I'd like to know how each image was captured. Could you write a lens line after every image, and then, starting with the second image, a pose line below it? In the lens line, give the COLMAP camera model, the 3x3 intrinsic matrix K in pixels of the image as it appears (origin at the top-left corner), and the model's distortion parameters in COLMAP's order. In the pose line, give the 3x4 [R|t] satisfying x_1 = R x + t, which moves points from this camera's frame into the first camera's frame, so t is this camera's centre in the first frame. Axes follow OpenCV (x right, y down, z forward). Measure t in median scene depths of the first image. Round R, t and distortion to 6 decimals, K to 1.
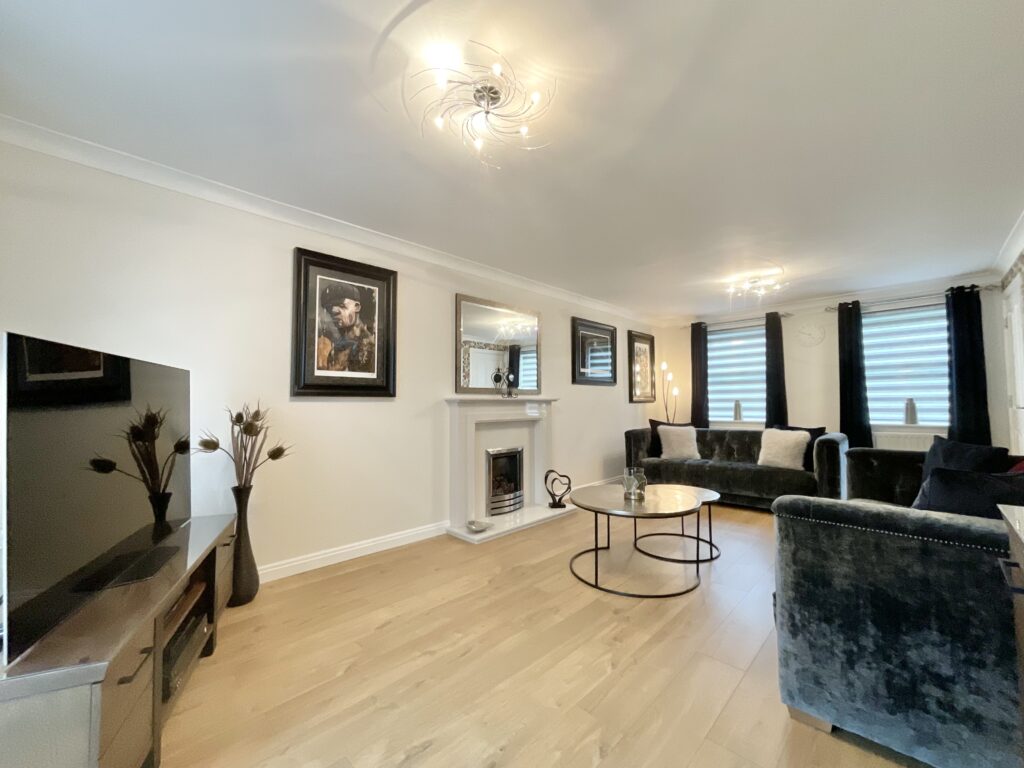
lens RADIAL K [[435.2, 0, 512.0], [0, 435.2, 384.0], [0, 0, 1]] dist [0.000243, 0.000003]
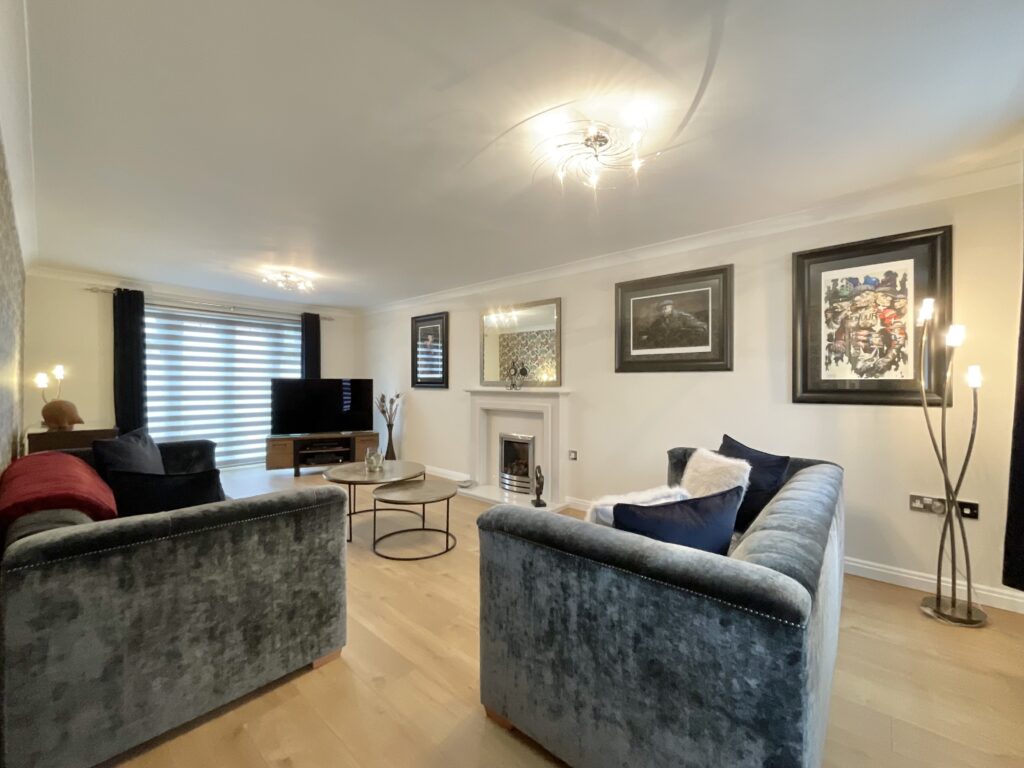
lens RADIAL K [[417.8, 0, 512.0], [0, 417.8, 384.0], [0, 0, 1]] dist [-0.000760, -0.000058]
pose [[0.018721, 0.008901, -0.999785, 1.142435], [0.042447, 0.999052, 0.009689, 0.007802], [0.998923, -0.042620, 0.018325, 1.057827]]
